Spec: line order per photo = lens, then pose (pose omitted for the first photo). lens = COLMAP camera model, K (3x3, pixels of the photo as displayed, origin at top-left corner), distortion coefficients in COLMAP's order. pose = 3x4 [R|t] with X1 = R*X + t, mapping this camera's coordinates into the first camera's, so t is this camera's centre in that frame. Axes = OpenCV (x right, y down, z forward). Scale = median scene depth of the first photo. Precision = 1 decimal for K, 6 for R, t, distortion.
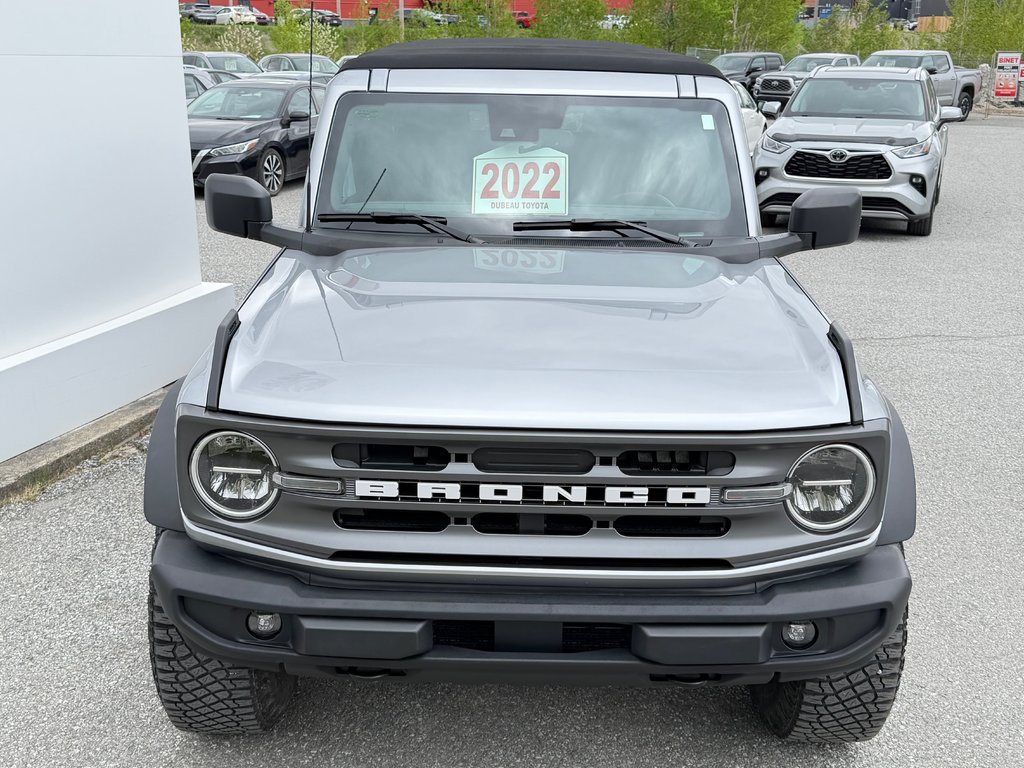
lens RADIAL K [[1197.3, 0, 513.2], [0, 1197.3, 374.5], [0, 0, 1]] dist [0.132137, 0.000000]
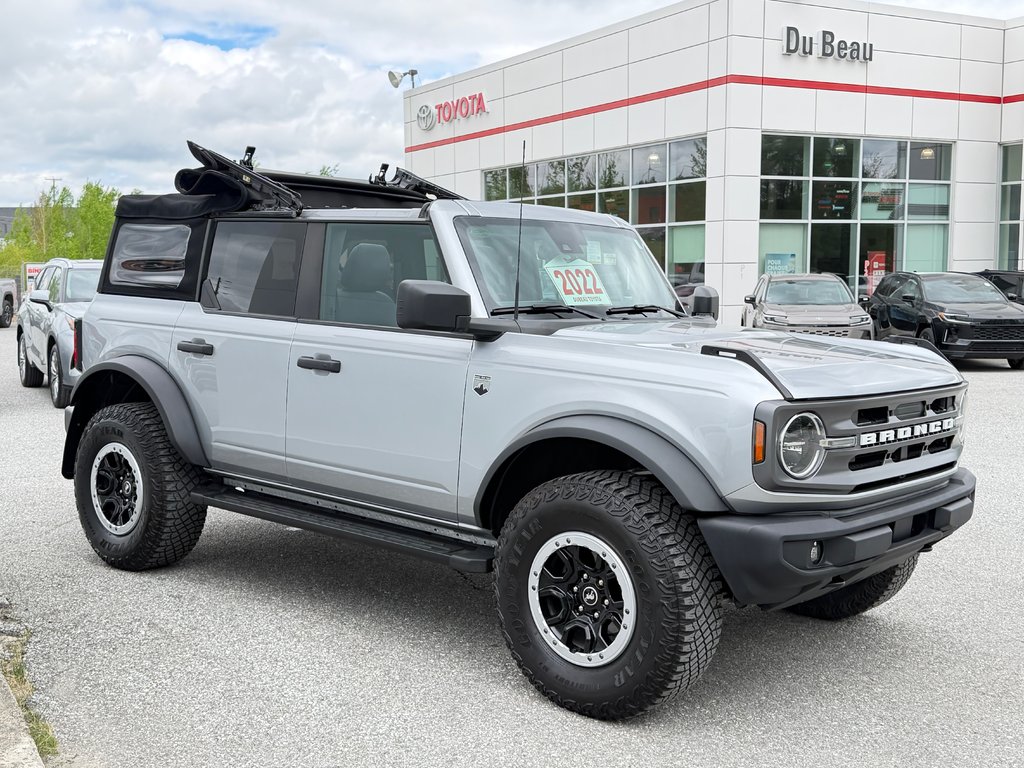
lens RADIAL K [[1197.3, 0, 523.9], [0, 1197.3, 359.8], [0, 0, 1]] dist [0.132137, 0.000000]
pose [[0.641400, -0.057308, 0.765064, -1.487090], [0.200363, 0.975111, -0.094935, 0.052485], [-0.740582, 0.214182, 0.636918, 0.306155]]
